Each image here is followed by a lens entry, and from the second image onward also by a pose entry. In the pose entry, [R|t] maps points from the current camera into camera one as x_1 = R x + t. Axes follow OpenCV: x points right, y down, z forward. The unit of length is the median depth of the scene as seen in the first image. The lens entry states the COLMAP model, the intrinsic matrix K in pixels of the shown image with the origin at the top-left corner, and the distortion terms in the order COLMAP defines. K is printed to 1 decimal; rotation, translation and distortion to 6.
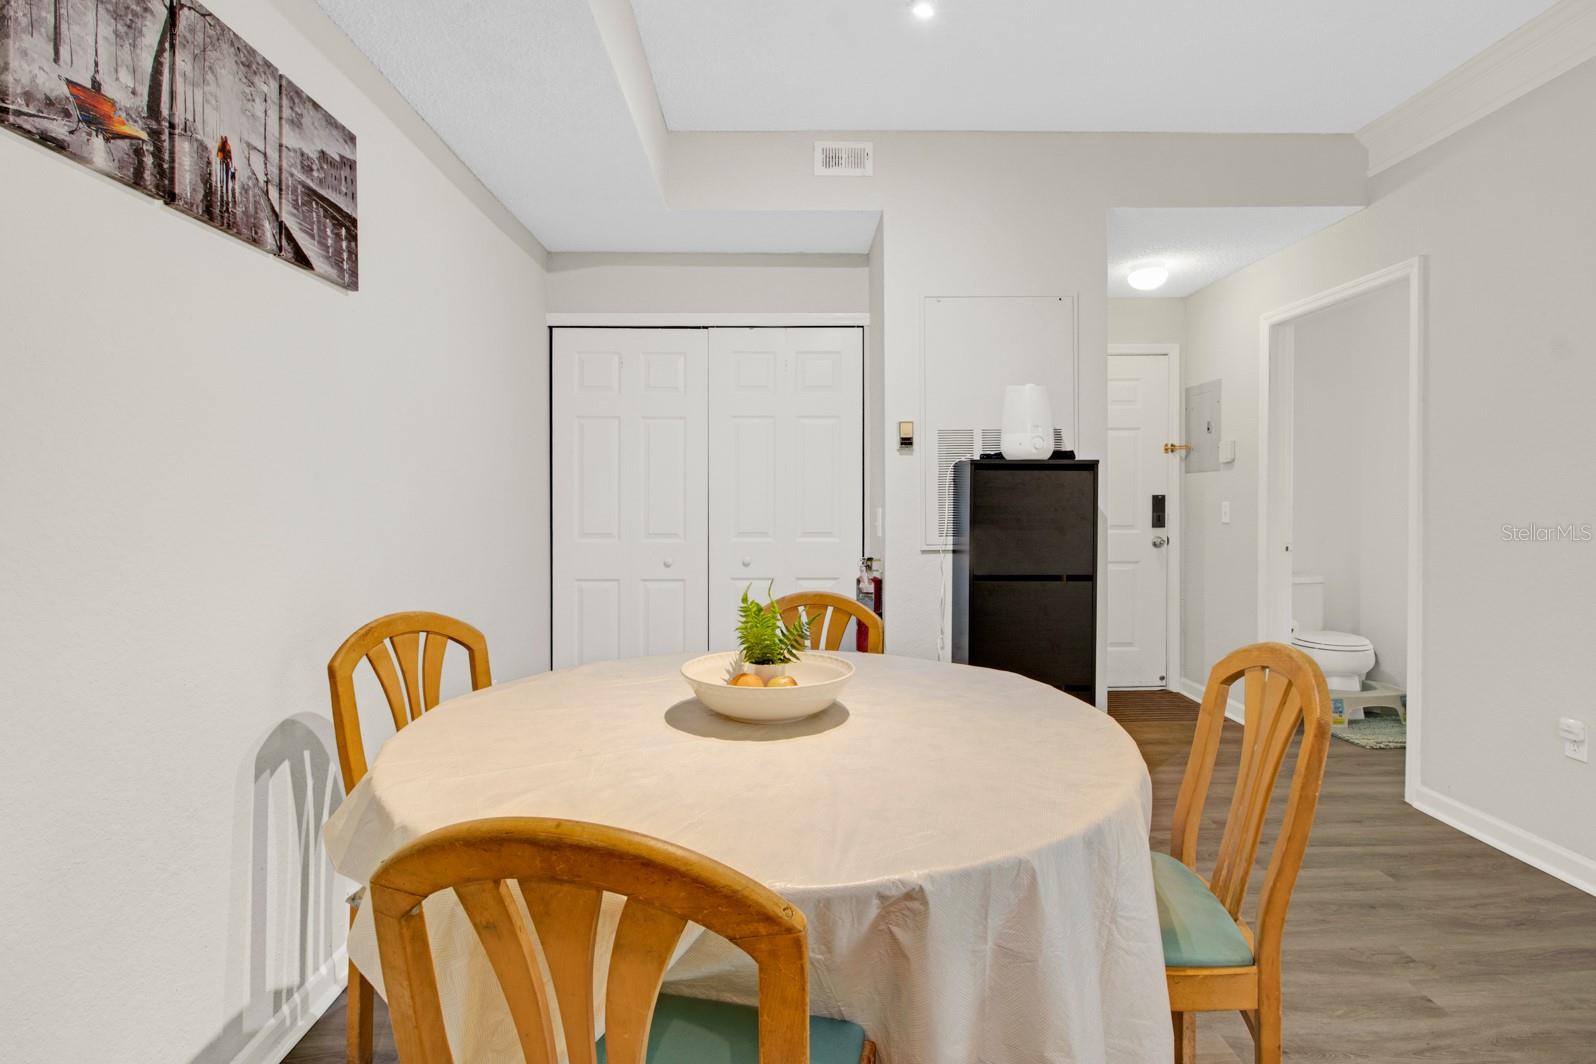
lens RADIAL K [[815.5, 0, 800.4], [0, 815.5, 515.1], [0, 0, 1]] dist [0.001568, -0.000164]
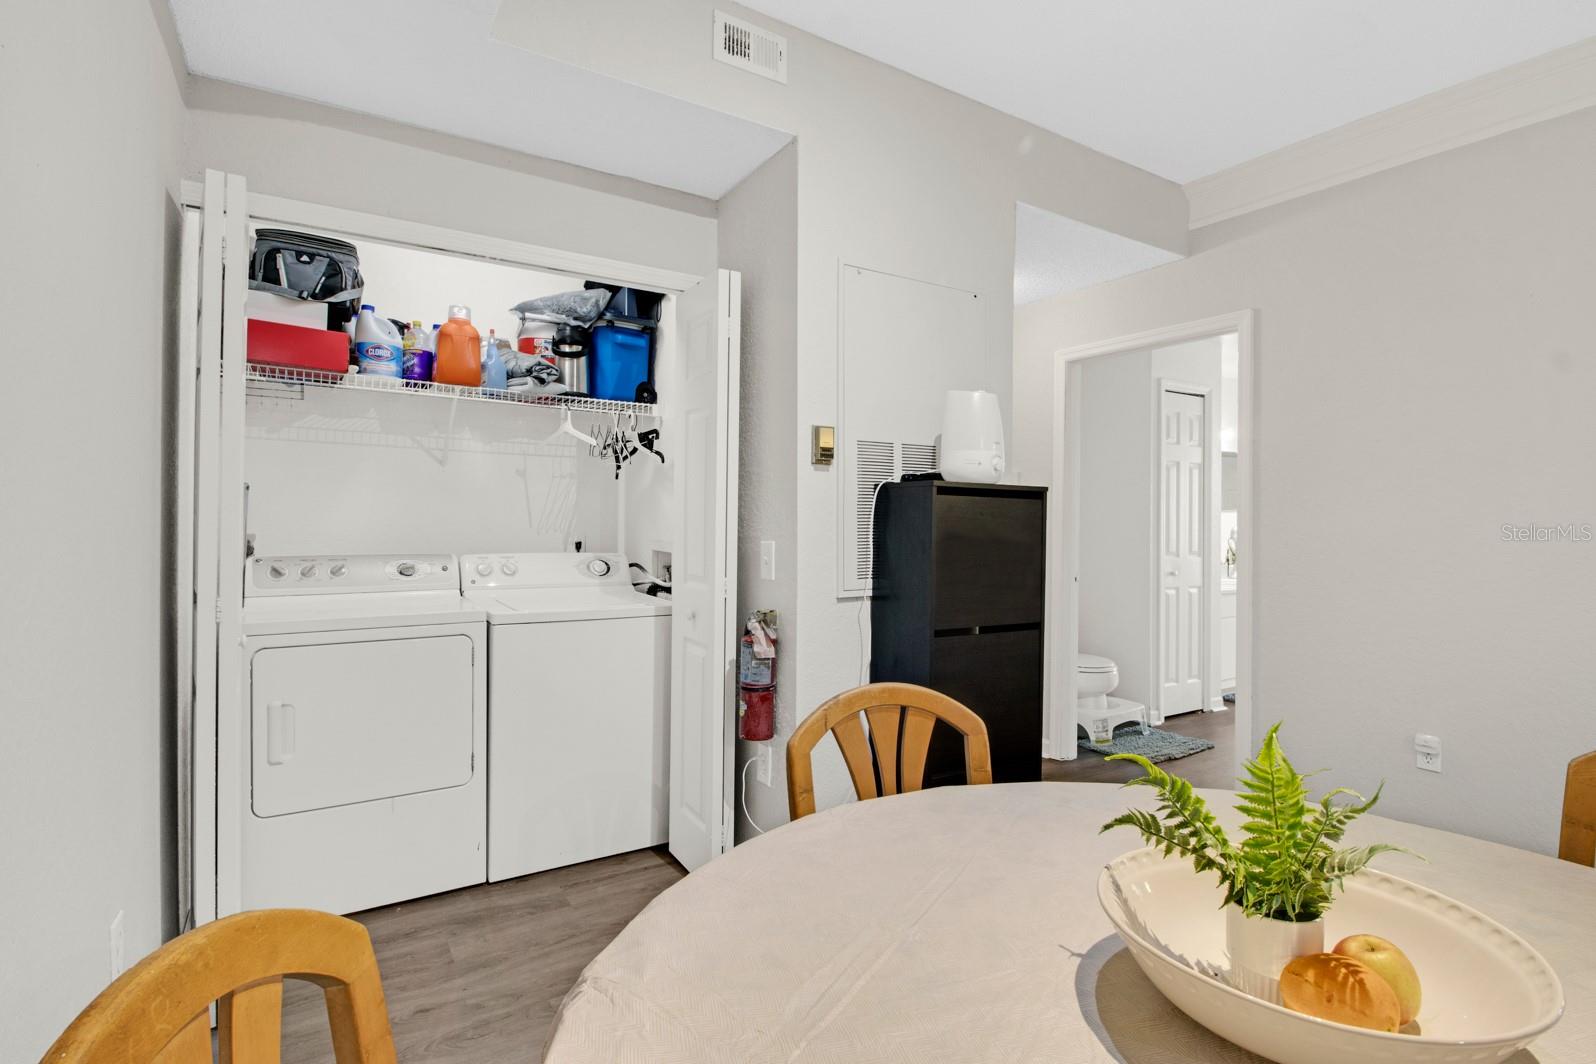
lens RADIAL K [[783.6, 0, 794.6], [0, 783.6, 531.2], [0, 0, 1]] dist [-0.002392, -0.003743]
pose [[0.852074, 0.007407, 0.523369, -0.267014], [-0.004402, 0.999966, -0.006986, -0.013568], [-0.523403, 0.003648, 0.852077, 0.403867]]
